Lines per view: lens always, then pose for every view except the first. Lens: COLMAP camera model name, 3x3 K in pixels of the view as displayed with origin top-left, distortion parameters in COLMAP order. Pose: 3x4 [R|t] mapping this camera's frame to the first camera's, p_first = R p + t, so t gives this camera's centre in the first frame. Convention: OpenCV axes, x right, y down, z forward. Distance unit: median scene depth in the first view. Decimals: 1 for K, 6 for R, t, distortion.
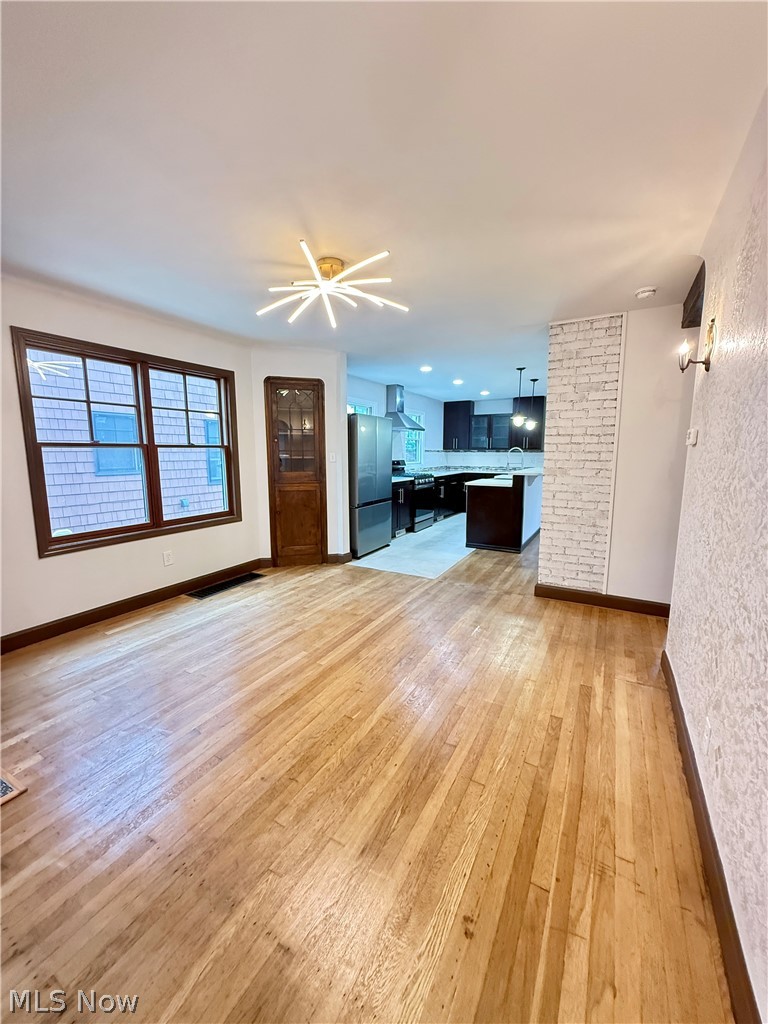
lens RADIAL K [[407.8, 0, 383.1], [0, 407.8, 511.9], [0, 0, 1]] dist [0.001855, -0.000533]
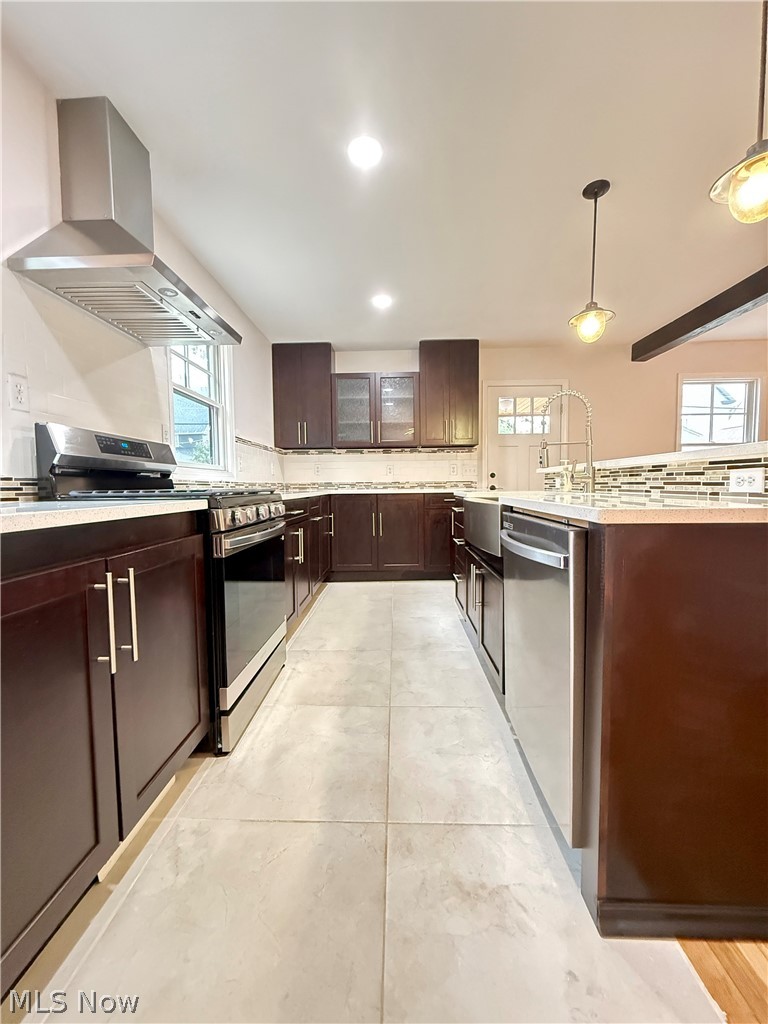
lens RADIAL K [[407.8, 0, 386.9], [0, 407.8, 510.5], [0, 0, 1]] dist [0.001855, -0.000533]
pose [[0.882198, -0.035661, 0.469527, 0.105404], [0.076441, 0.994748, -0.068074, -0.104525], [-0.464633, 0.095945, 0.880290, 1.407081]]
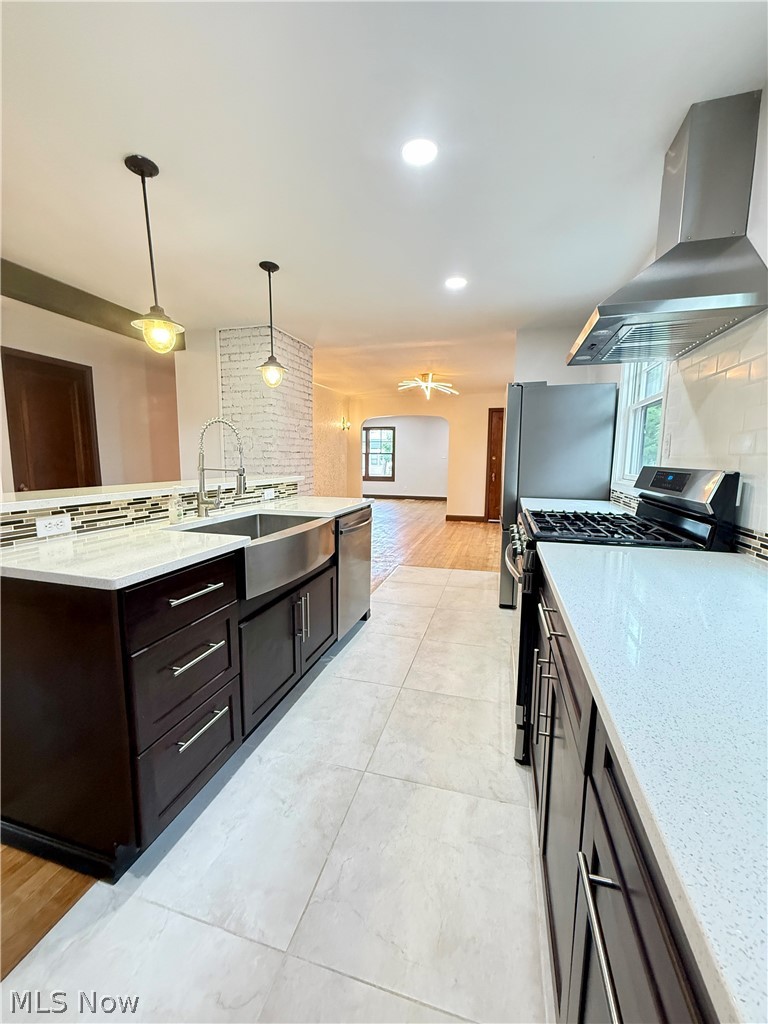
lens RADIAL K [[407.8, 0, 384.9], [0, 407.8, 509.7], [0, 0, 1]] dist [0.001855, -0.000533]
pose [[-0.972154, 0.022464, -0.233263, 0.445416], [-0.042102, 0.962456, 0.268154, -0.293264], [0.230529, 0.270508, -0.934710, 2.240217]]
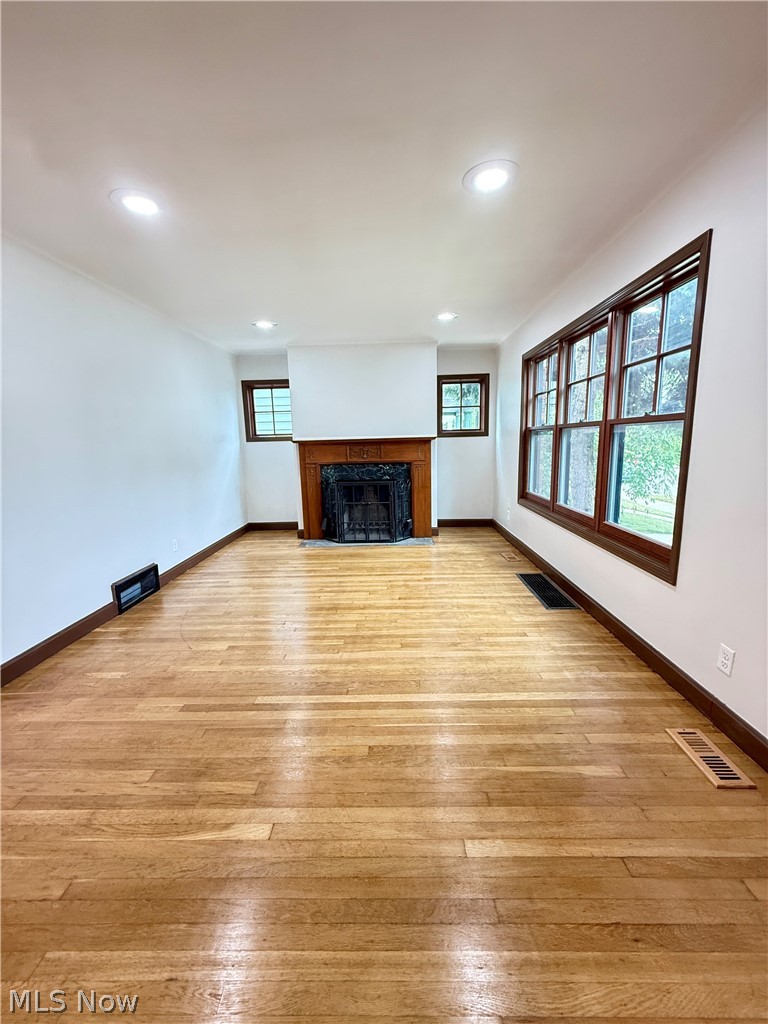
lens RADIAL K [[407.8, 0, 368.5], [0, 407.8, 508.0], [0, 0, 1]] dist [0.001855, -0.000533]
pose [[-0.471237, -0.148219, 0.869464, -0.657374], [0.151668, 0.957478, 0.245425, 0.063353], [-0.868869, 0.247523, -0.428718, -0.267276]]
